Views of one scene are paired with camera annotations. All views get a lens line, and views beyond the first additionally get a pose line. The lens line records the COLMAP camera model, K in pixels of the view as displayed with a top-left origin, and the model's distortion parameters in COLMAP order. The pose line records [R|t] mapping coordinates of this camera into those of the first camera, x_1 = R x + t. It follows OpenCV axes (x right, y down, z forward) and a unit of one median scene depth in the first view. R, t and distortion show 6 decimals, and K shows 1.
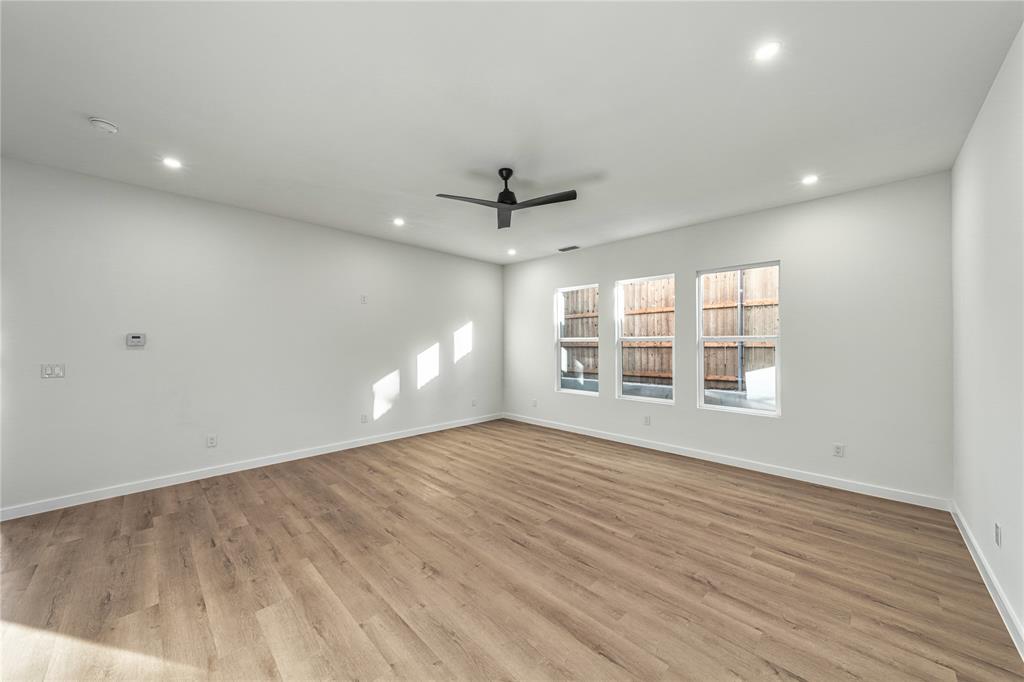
lens RADIAL K [[359.8, 0, 512.0], [0, 359.8, 341.0], [0, 0, 1]] dist [0.002846, 0.000128]
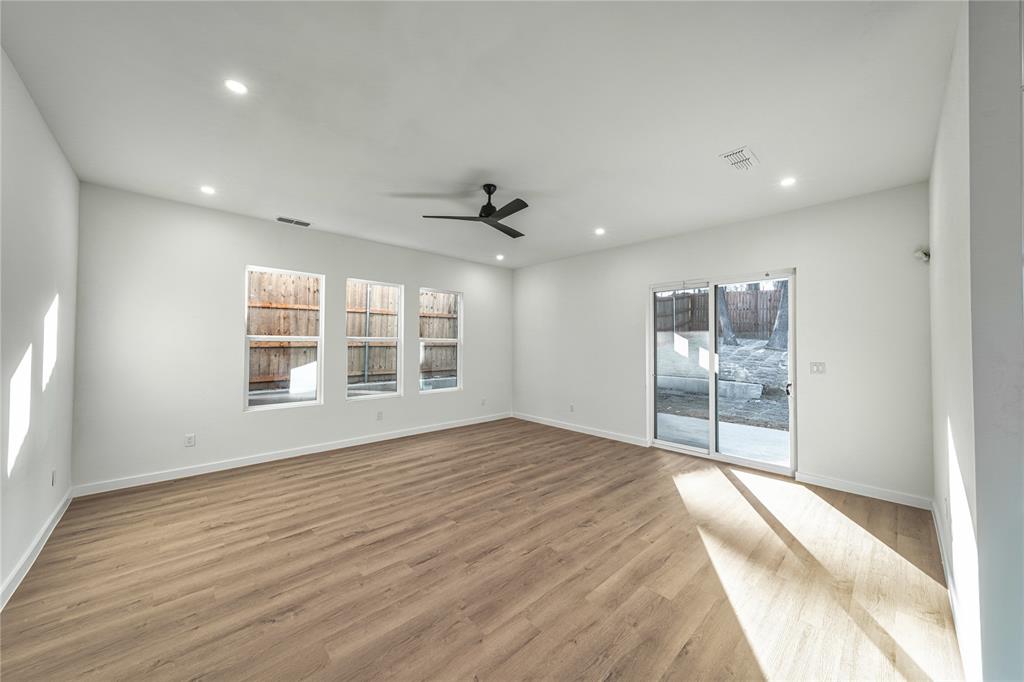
lens RADIAL K [[365.5, 0, 519.0], [0, 365.5, 341.2], [0, 0, 1]] dist [0.005037, 0.000017]
pose [[0.031509, 0.004381, 0.999494, -0.988295], [-0.012335, 0.999916, -0.003994, -0.002166], [-0.999427, -0.012203, 0.031560, 0.776216]]
